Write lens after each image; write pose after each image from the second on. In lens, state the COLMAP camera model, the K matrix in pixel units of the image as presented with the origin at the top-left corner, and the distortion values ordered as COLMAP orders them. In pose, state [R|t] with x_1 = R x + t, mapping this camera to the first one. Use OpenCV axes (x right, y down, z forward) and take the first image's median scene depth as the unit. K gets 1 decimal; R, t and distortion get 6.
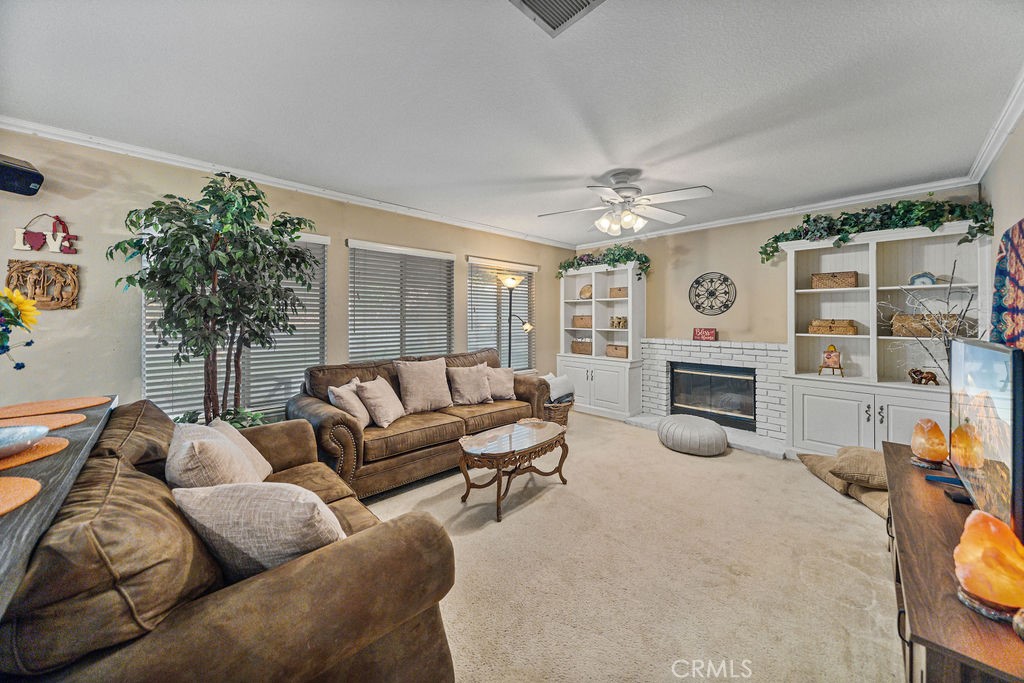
lens RADIAL K [[364.6, 0, 514.1], [0, 364.6, 313.9], [0, 0, 1]] dist [-0.001556, -0.000099]
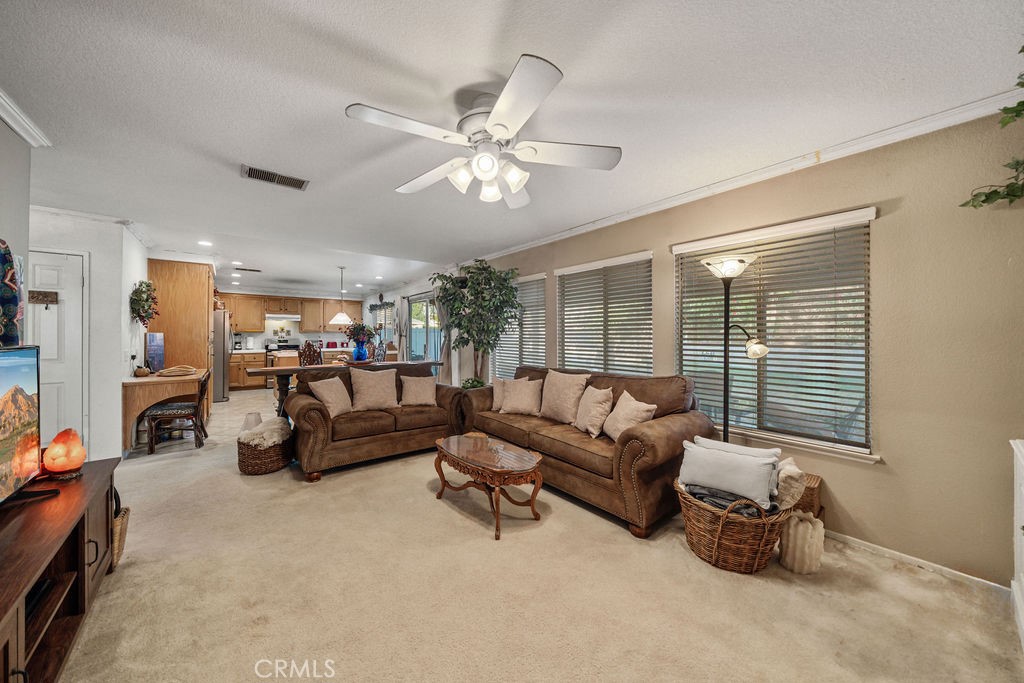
lens RADIAL K [[355.8, 0, 509.3], [0, 355.8, 337.0], [0, 0, 1]] dist [0.000244, -0.000017]
pose [[-0.116074, 0.003853, -0.993233, 0.732546], [0.010486, 0.999942, 0.002654, 0.019465], [0.993185, -0.010106, -0.116108, 0.912191]]
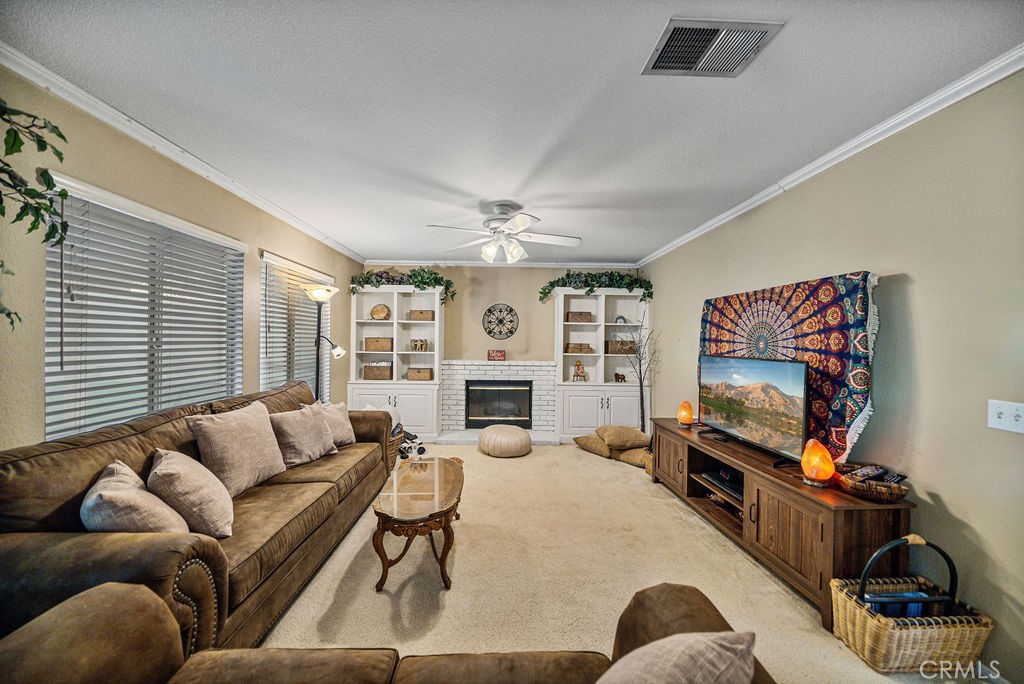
lens RADIAL K [[348.8, 0, 510.3], [0, 348.8, 339.7], [0, 0, 1]] dist [-0.003469, -0.000103]
pose [[0.672991, 0.008479, 0.739602, -0.358737], [-0.018782, 0.999808, 0.005628, -0.002261], [-0.739412, -0.017679, 0.673021, 0.248617]]
